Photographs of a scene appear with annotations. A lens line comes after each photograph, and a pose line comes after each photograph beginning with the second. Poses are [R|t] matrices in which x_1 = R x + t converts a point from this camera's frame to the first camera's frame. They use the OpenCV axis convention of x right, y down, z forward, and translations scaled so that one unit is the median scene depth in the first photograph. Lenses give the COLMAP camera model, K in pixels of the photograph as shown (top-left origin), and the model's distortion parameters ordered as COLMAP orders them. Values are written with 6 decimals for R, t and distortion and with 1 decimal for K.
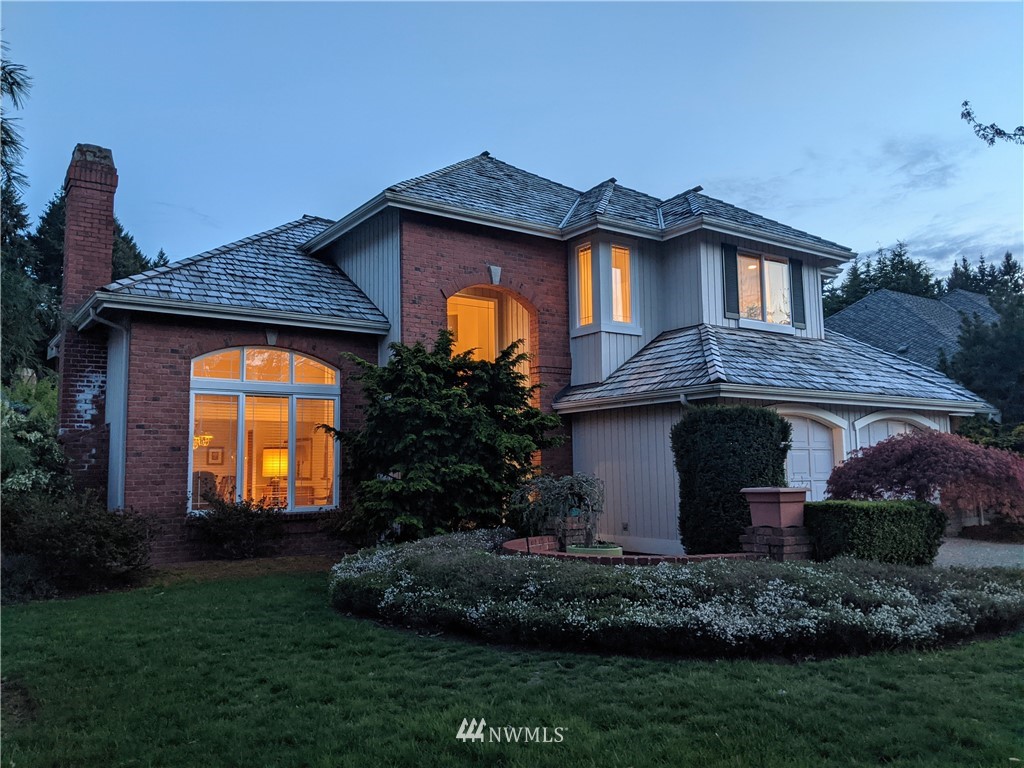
lens RADIAL K [[823.0, 0, 569.5], [0, 823.0, 381.5], [0, 0, 1]] dist [0.047519, -0.046438]
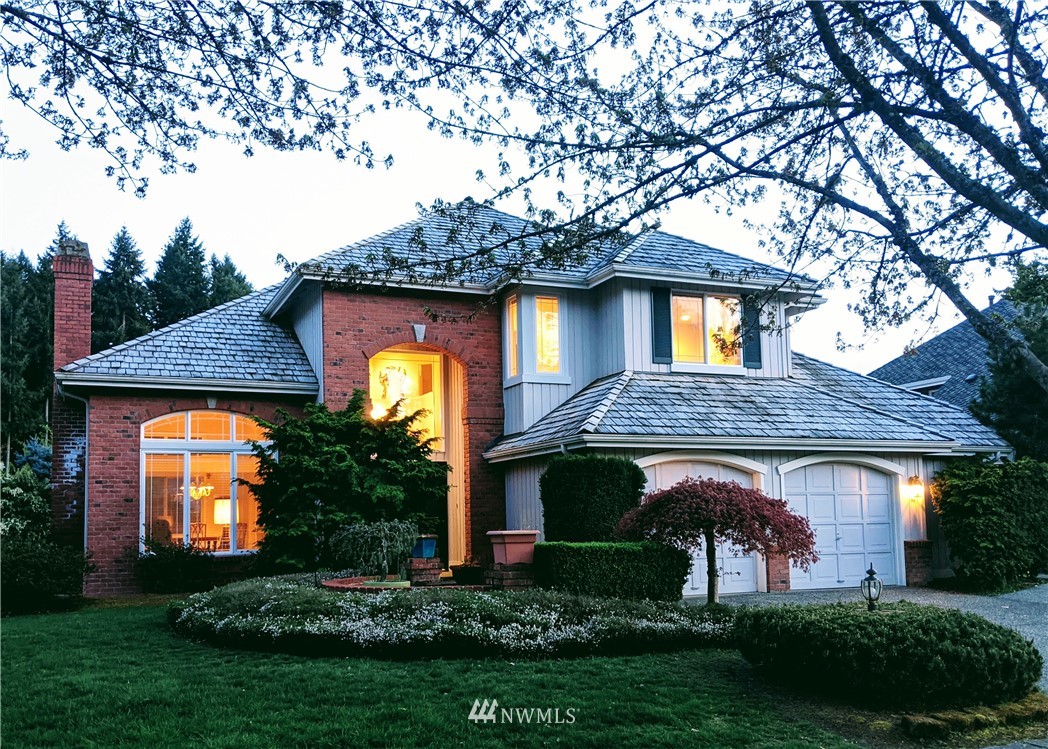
lens RADIAL K [[964.2, 0, 521.3], [0, 964.2, 446.2], [0, 0, 1]] dist [0.058072, -0.015931]
pose [[0.972418, -0.020419, -0.232349, 0.347490], [0.028267, 0.999135, 0.030497, -0.019923], [0.231525, -0.036223, 0.972154, -0.192734]]
